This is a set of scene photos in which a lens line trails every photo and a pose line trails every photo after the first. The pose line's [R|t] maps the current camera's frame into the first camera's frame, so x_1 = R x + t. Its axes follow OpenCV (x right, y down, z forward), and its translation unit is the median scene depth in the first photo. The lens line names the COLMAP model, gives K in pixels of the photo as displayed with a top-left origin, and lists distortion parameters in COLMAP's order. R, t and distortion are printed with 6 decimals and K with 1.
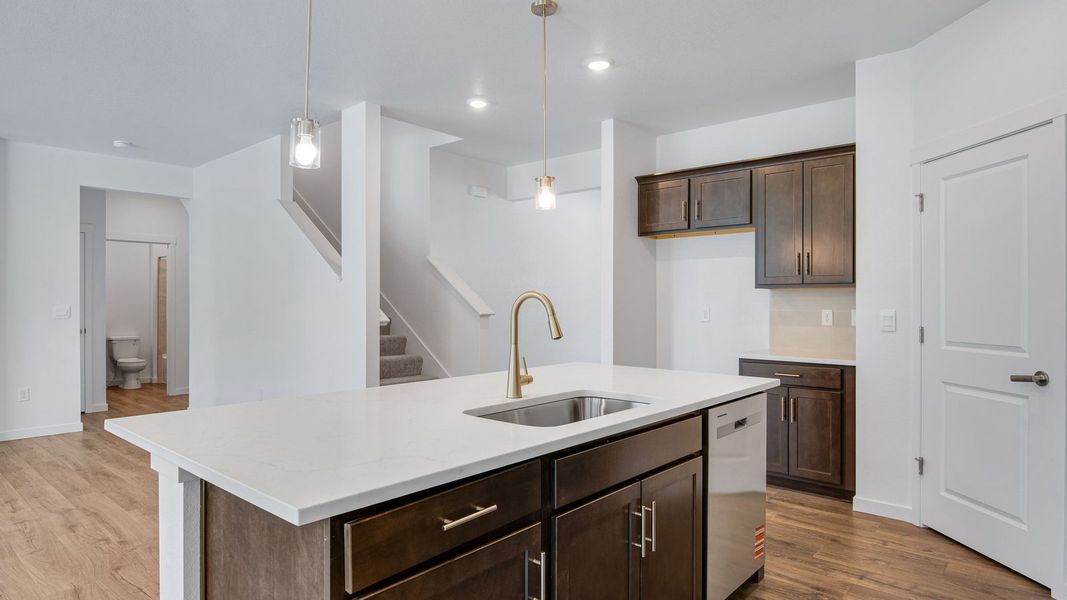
lens RADIAL K [[605.9, 0, 512.5], [0, 605.9, 293.0], [0, 0, 1]] dist [-0.000213, -0.002380]
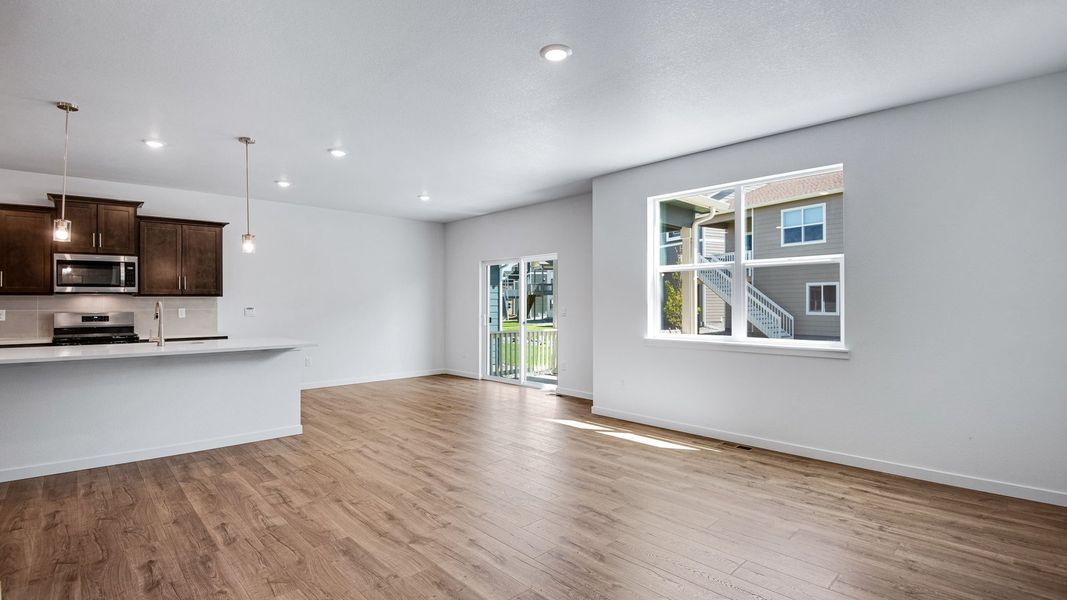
lens RADIAL K [[494.7, 0, 528.8], [0, 494.7, 304.8], [0, 0, 1]] dist [-0.047402, -0.000785]
pose [[-0.997679, 0.000117, 0.068091, -0.823939], [-0.000686, 0.999931, -0.011759, 0.019160], [-0.068088, -0.011779, -0.997610, 1.477416]]
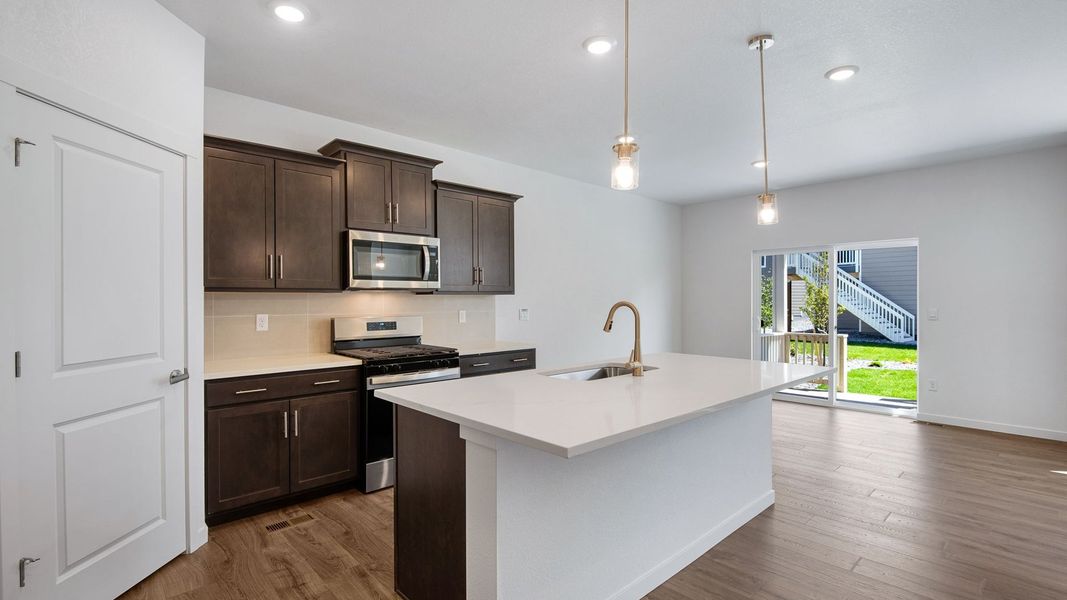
lens RADIAL K [[479.7, 0, 522.7], [0, 479.7, 302.8], [0, 0, 1]] dist [0.025775, -0.021260]
pose [[-0.995438, 0.001102, 0.095403, 0.086164], [0.000054, 0.999940, -0.010983, 0.007803], [-0.095410, -0.010928, -0.995378, 1.154898]]
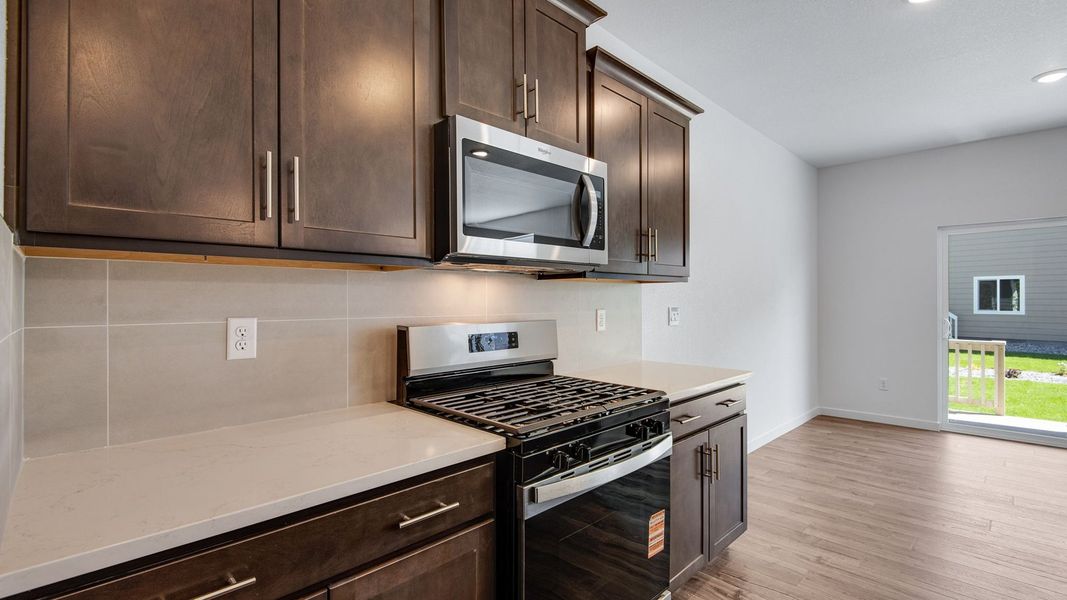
lens RADIAL K [[479.7, 0, 522.7], [0, 479.7, 302.8], [0, 0, 1]] dist [0.025775, -0.021260]
pose [[-0.997810, 0.000662, 0.066137, 0.385568], [-0.000098, 0.999934, -0.011493, 0.011281], [-0.066140, -0.011474, -0.997744, 0.707643]]
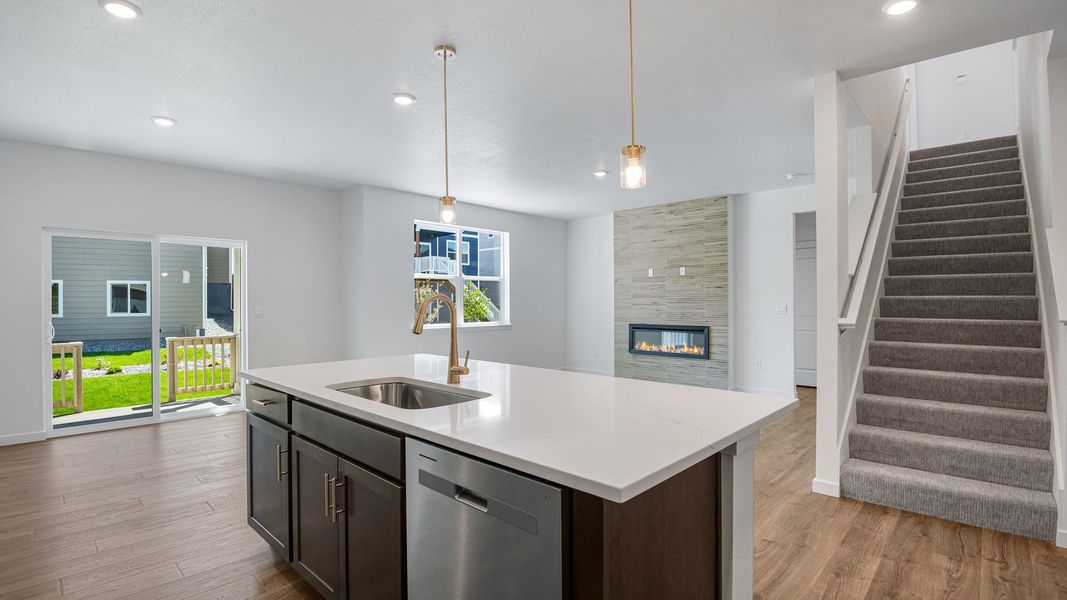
lens RADIAL K [[485.3, 0, 523.4], [0, 485.3, 305.1], [0, 0, 1]] dist [-0.002681, -0.022885]
pose [[-0.035732, 0.005202, -0.999348, 0.505930], [0.018128, 0.999825, 0.004556, 0.010040], [0.999197, -0.017953, -0.035820, 0.633553]]
